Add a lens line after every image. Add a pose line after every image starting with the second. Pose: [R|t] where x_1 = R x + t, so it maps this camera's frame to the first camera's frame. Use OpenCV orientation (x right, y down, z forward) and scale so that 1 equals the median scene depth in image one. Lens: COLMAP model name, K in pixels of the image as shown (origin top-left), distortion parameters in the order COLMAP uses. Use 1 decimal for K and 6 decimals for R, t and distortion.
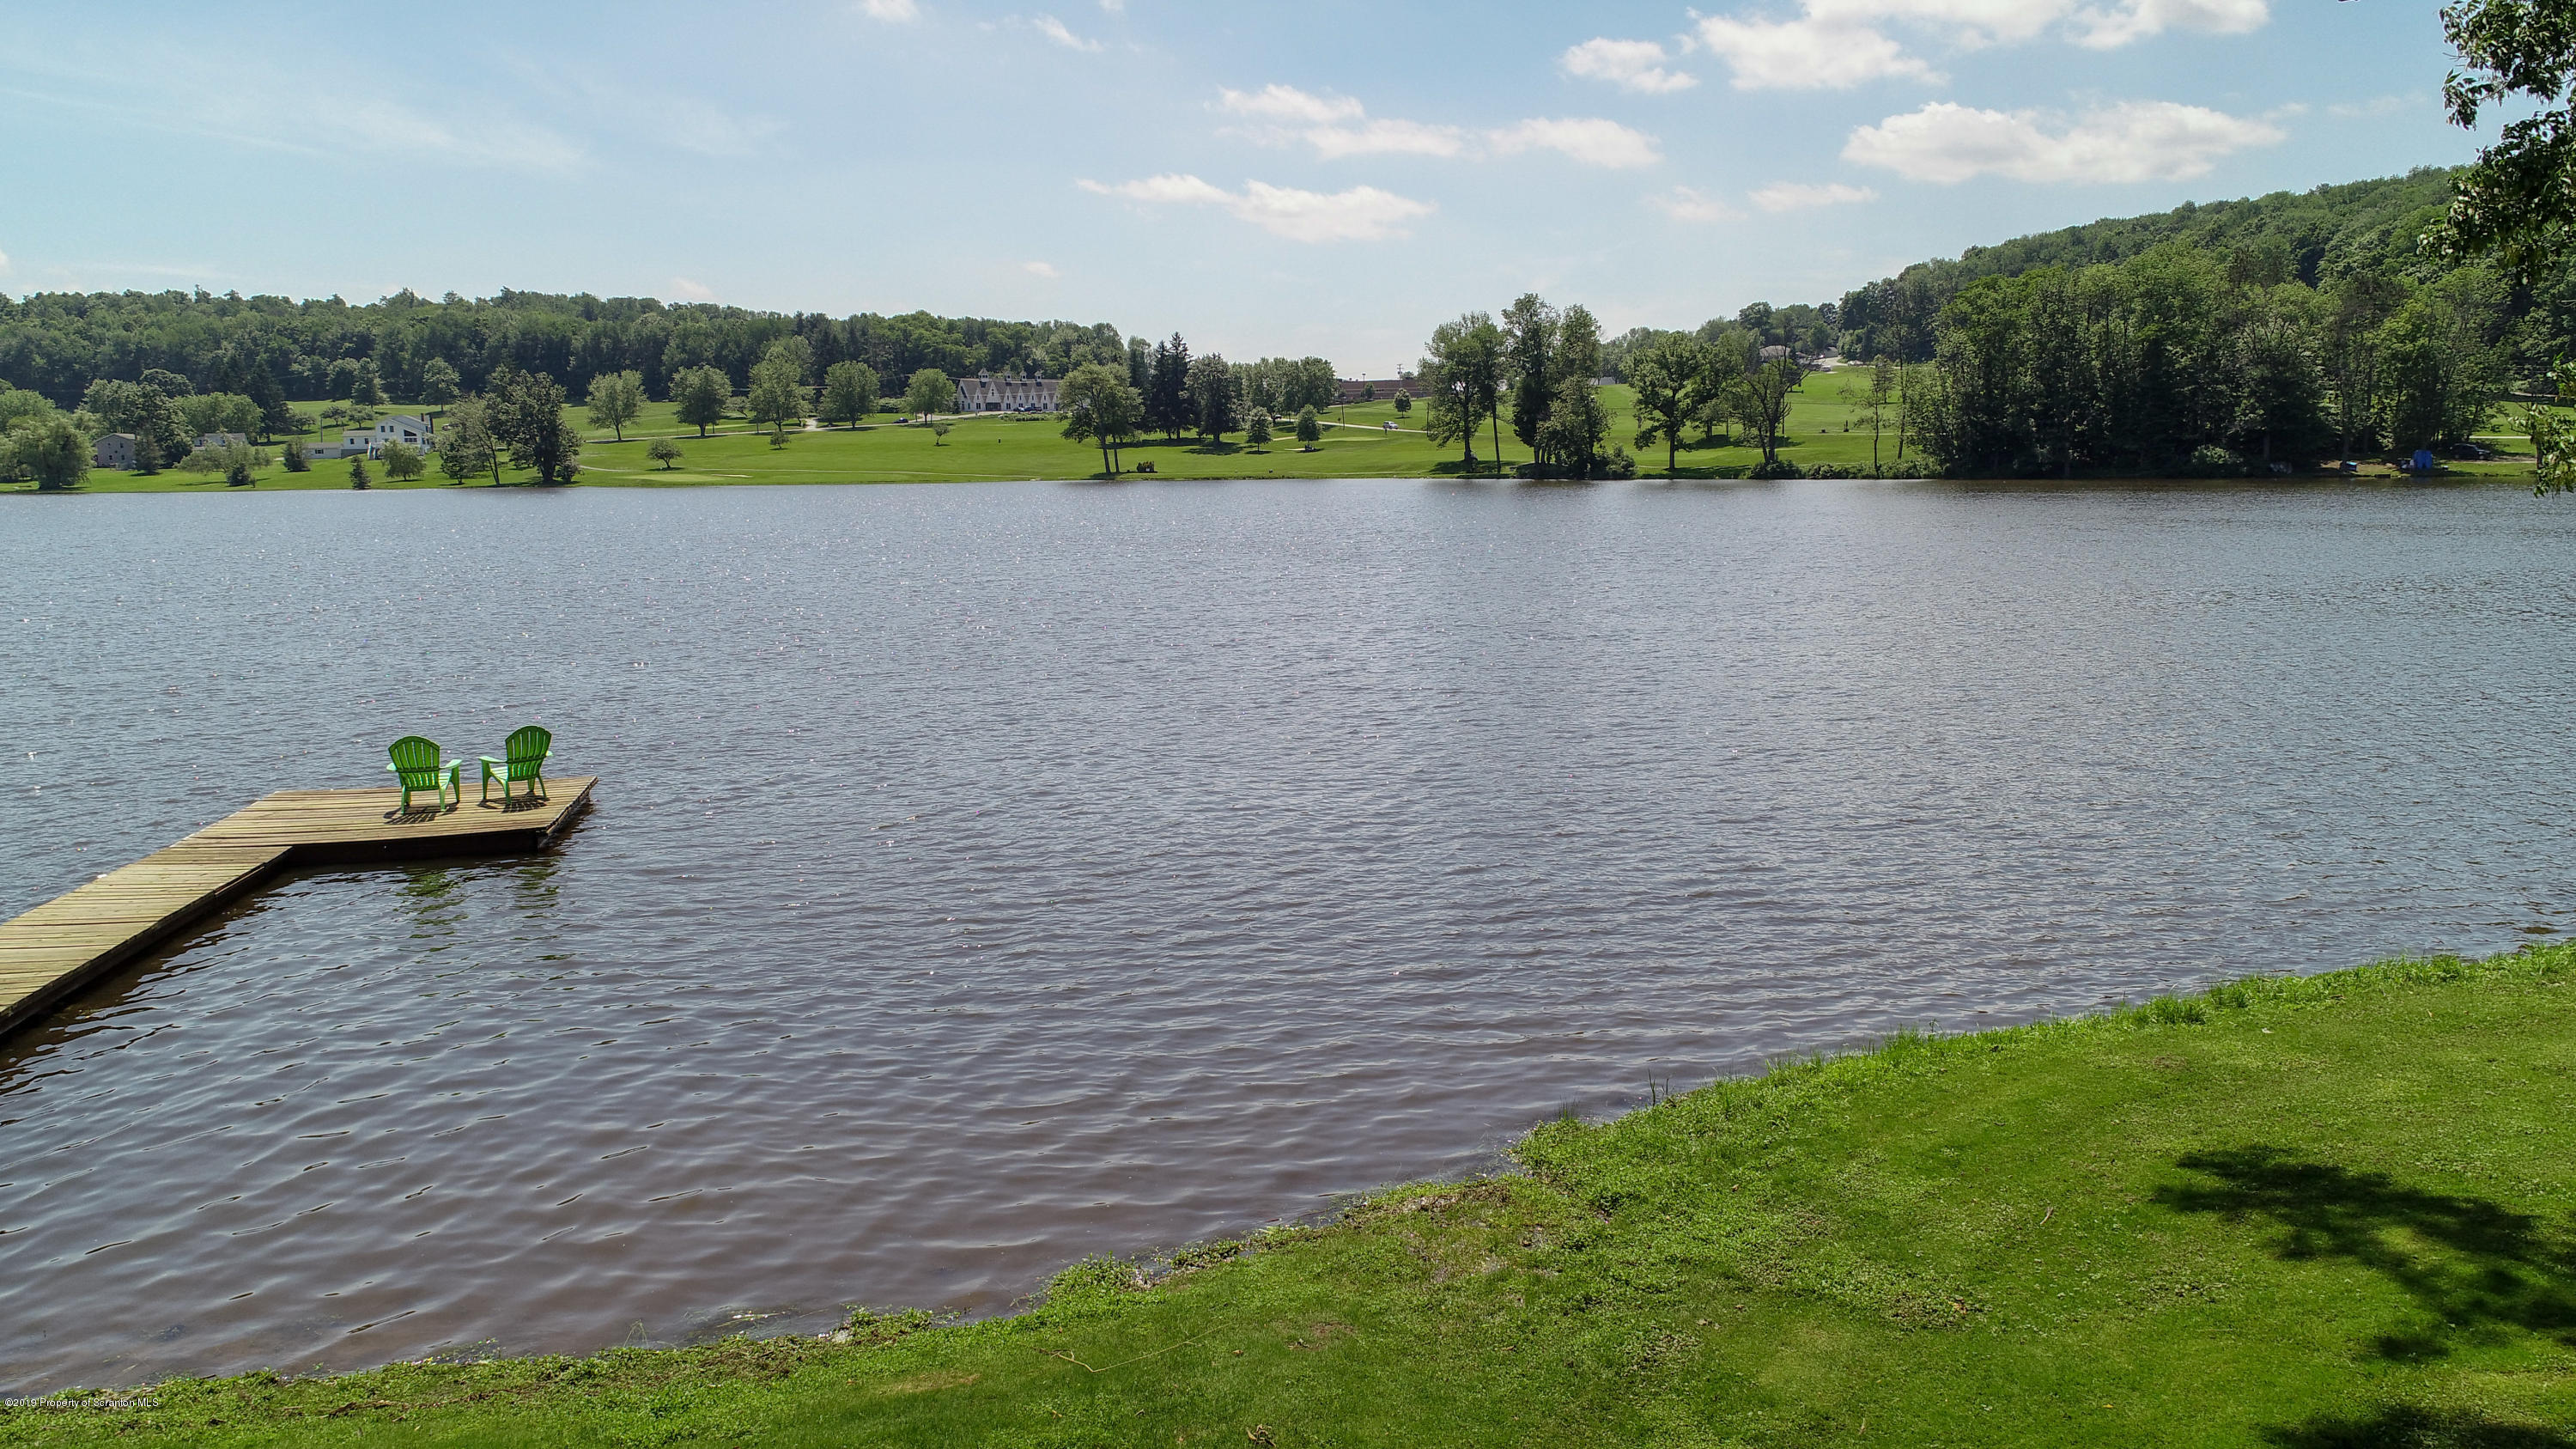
lens RADIAL K [[1754.4, 0, 1288.0], [0, 1754.4, 724.5], [0, 0, 1]] dist [-0.002902, -0.000783]
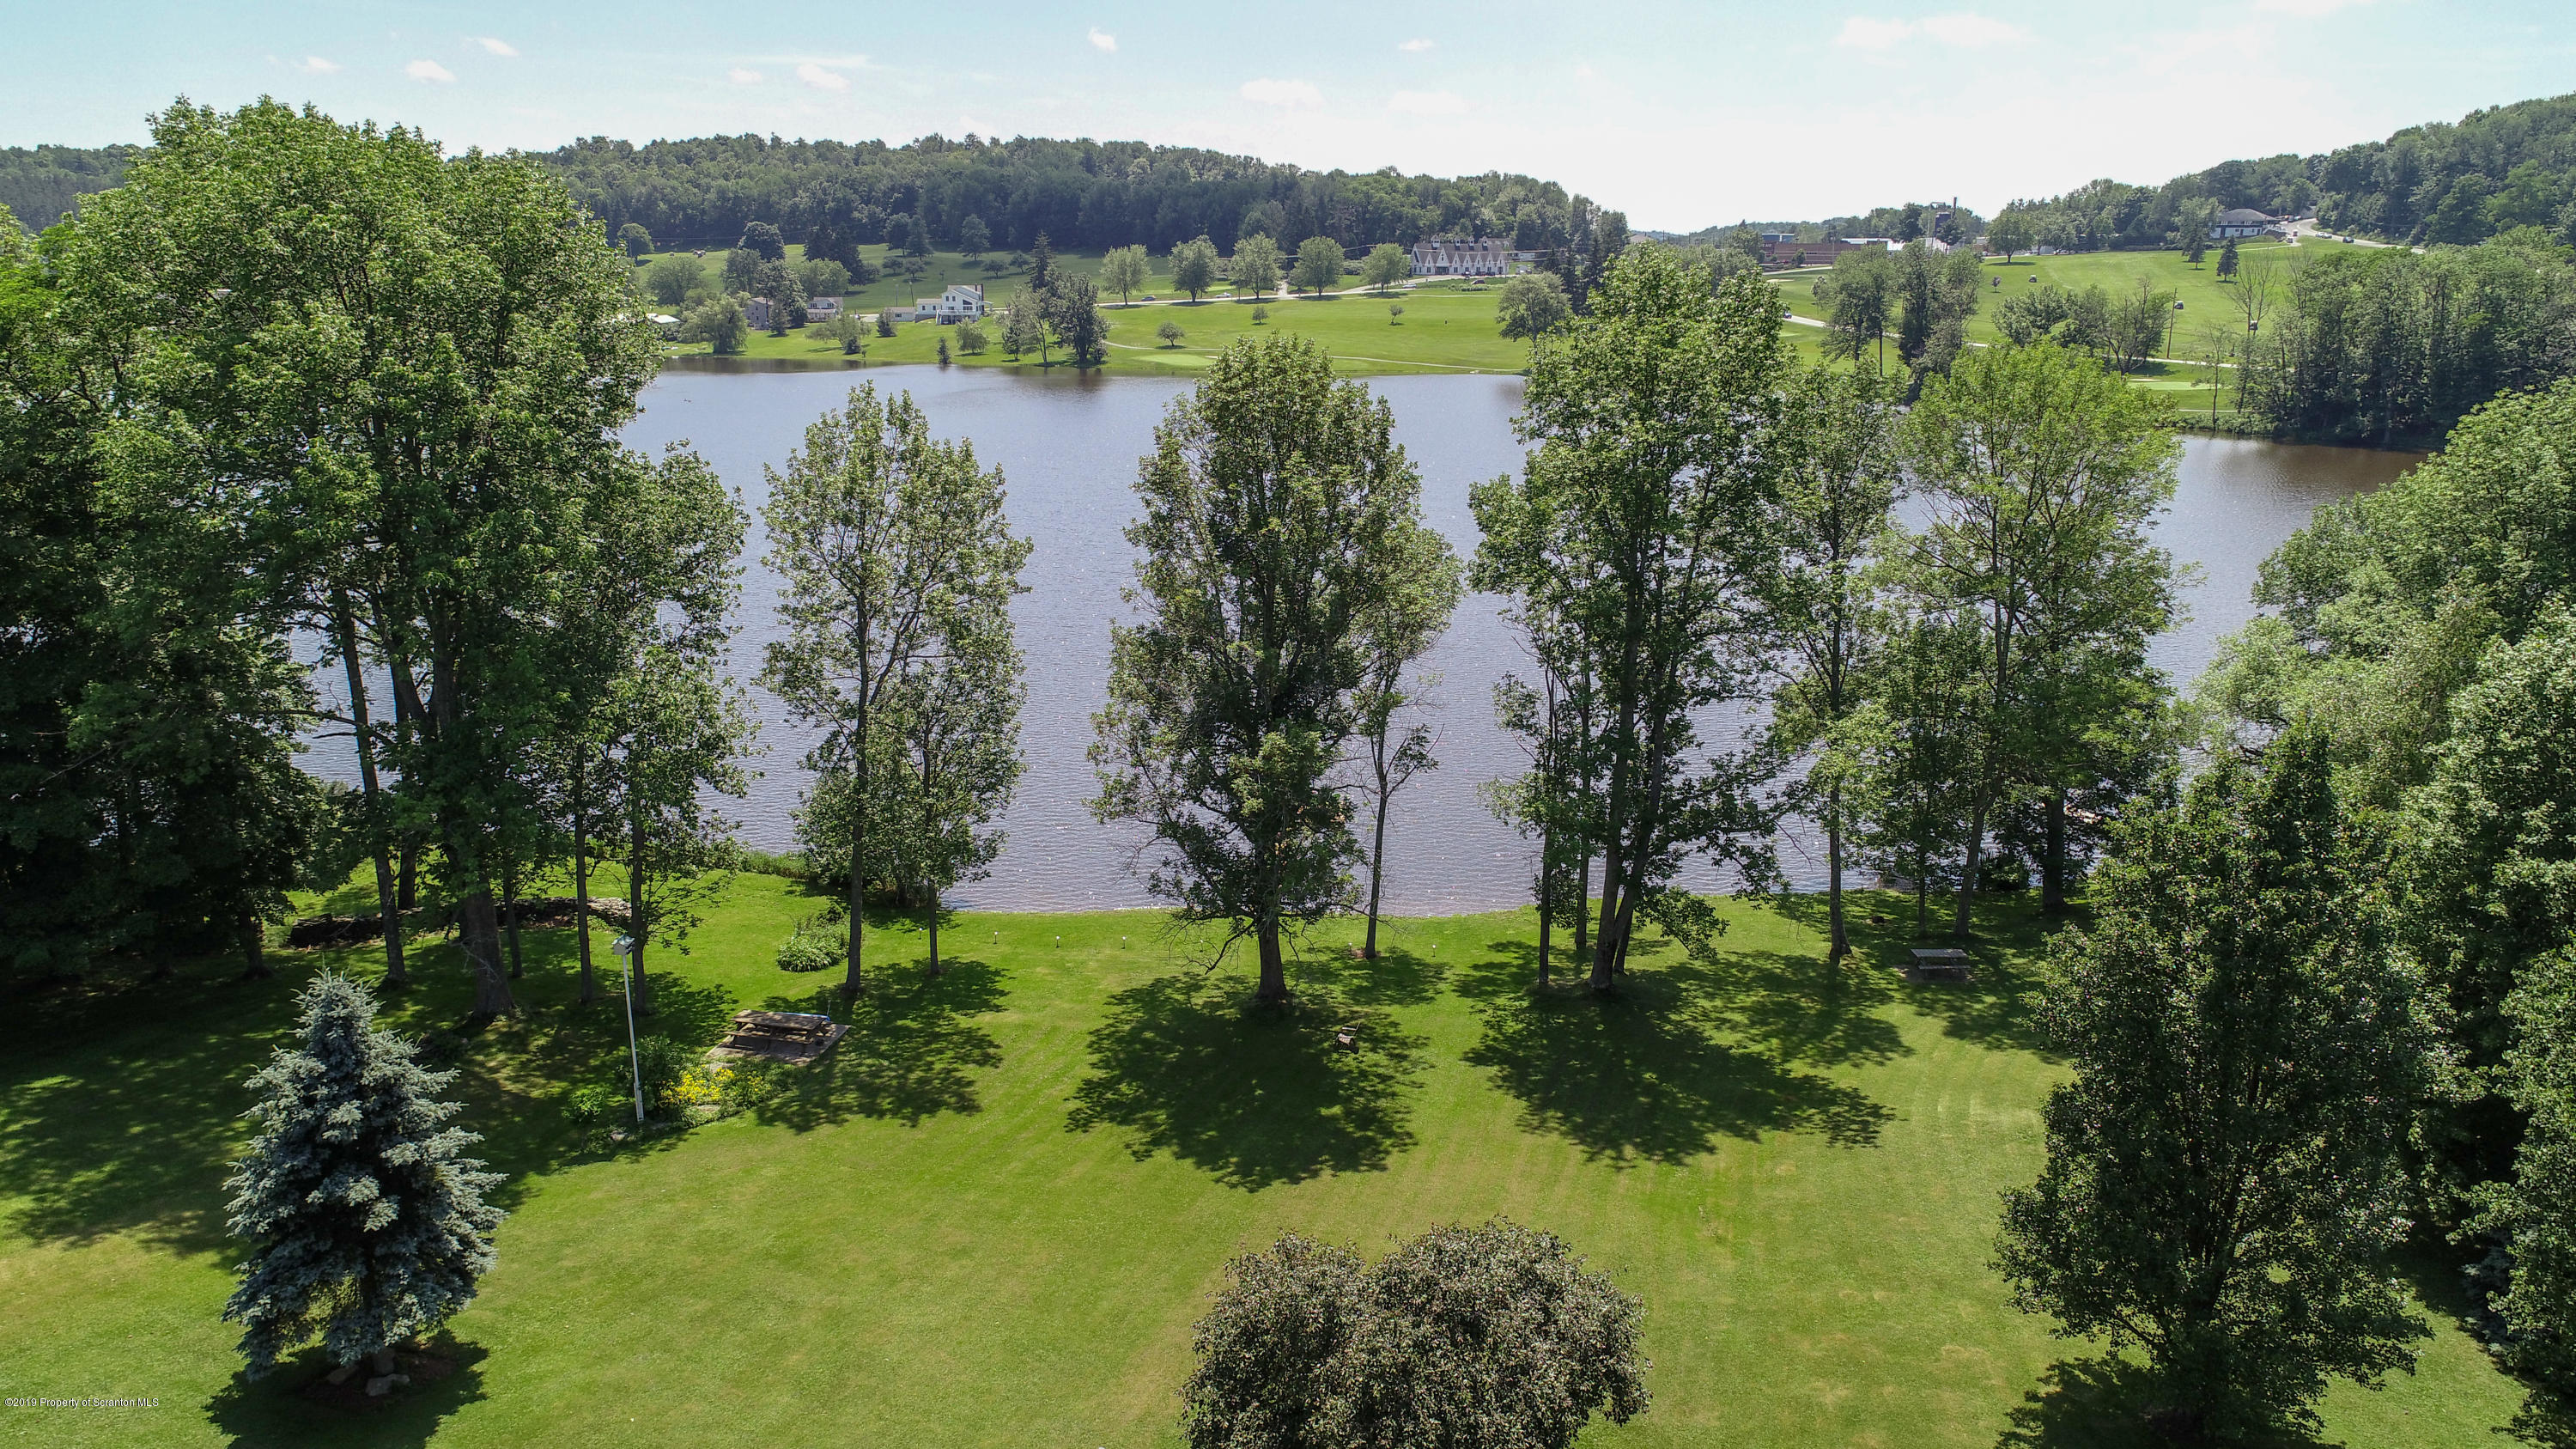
lens RADIAL K [[1754.4, 0, 1288.0], [0, 1754.4, 724.5], [0, 0, 1]] dist [-0.002902, -0.000783]
pose [[0.969515, 0.081500, -0.231082, 0.016974], [-0.054803, 0.991297, 0.119694, -0.026797], [0.238826, -0.103381, 0.965544, -0.124788]]
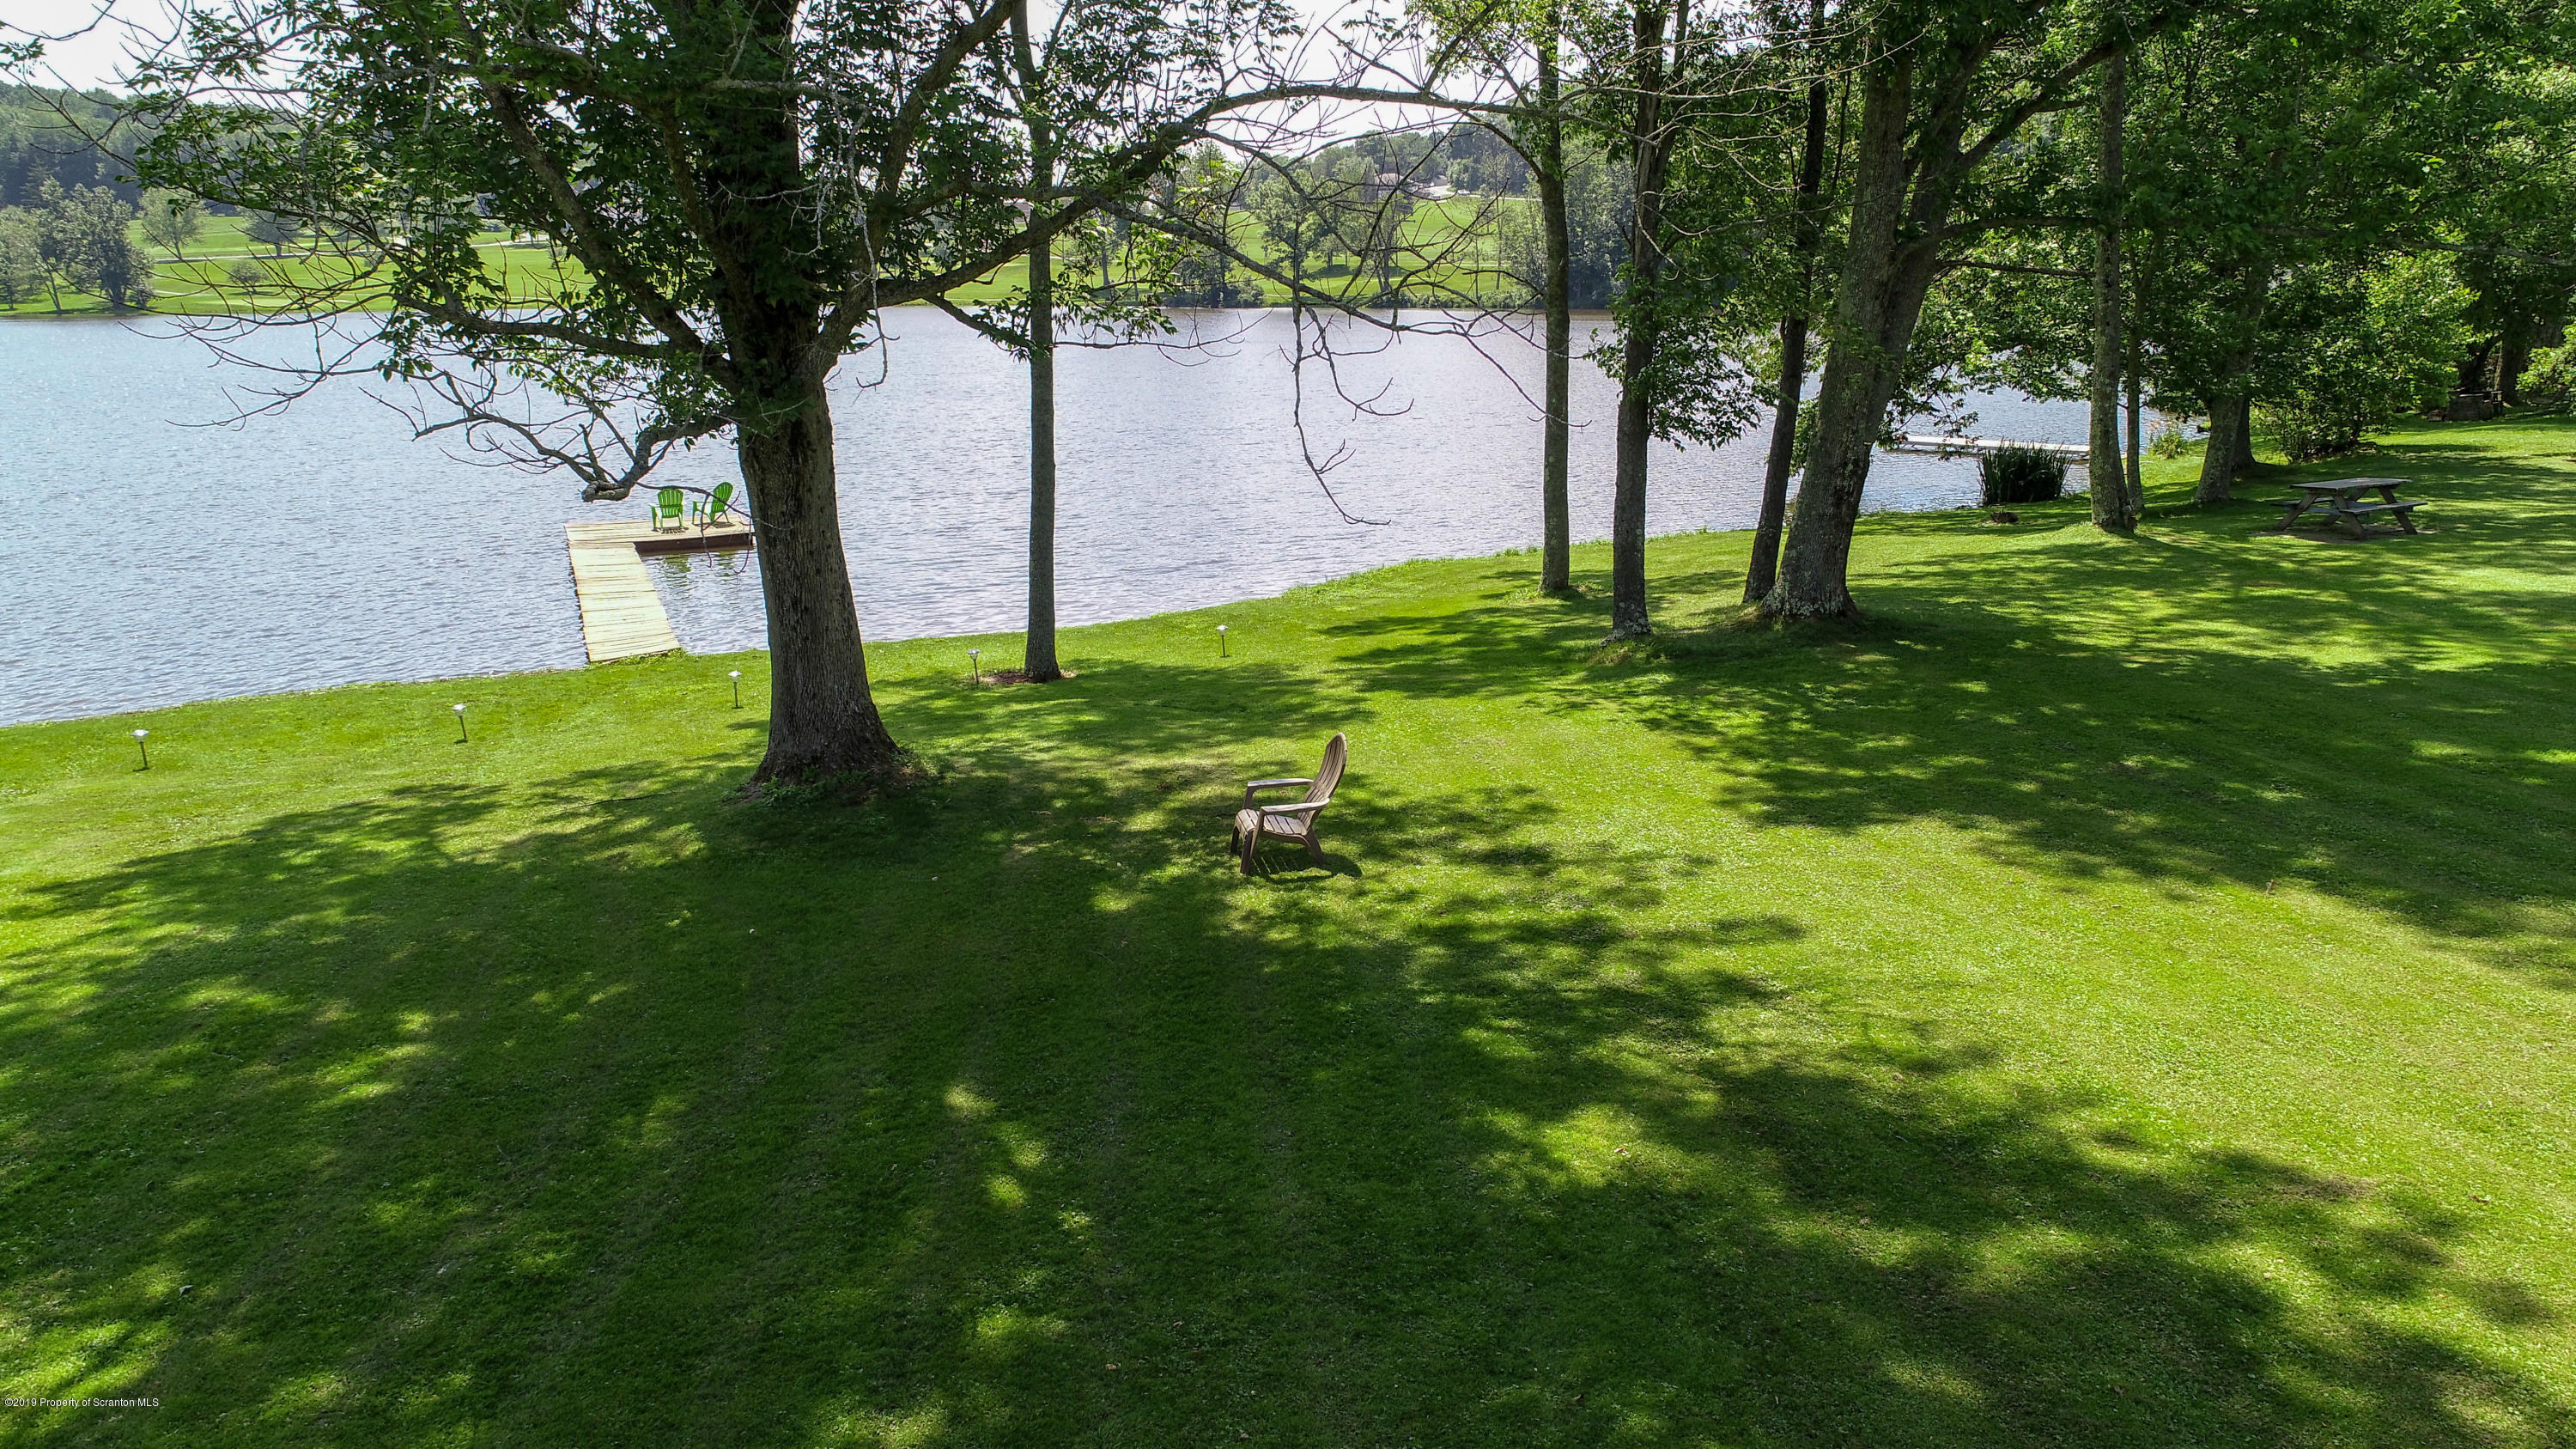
lens RADIAL K [[1754.4, 0, 1288.0], [0, 1754.4, 724.5], [0, 0, 1]] dist [-0.002902, -0.000783]
pose [[0.977861, -0.046445, 0.204036, -0.009465], [0.026374, 0.994637, 0.100011, 0.003642], [-0.207587, -0.092416, 0.973841, -0.036804]]
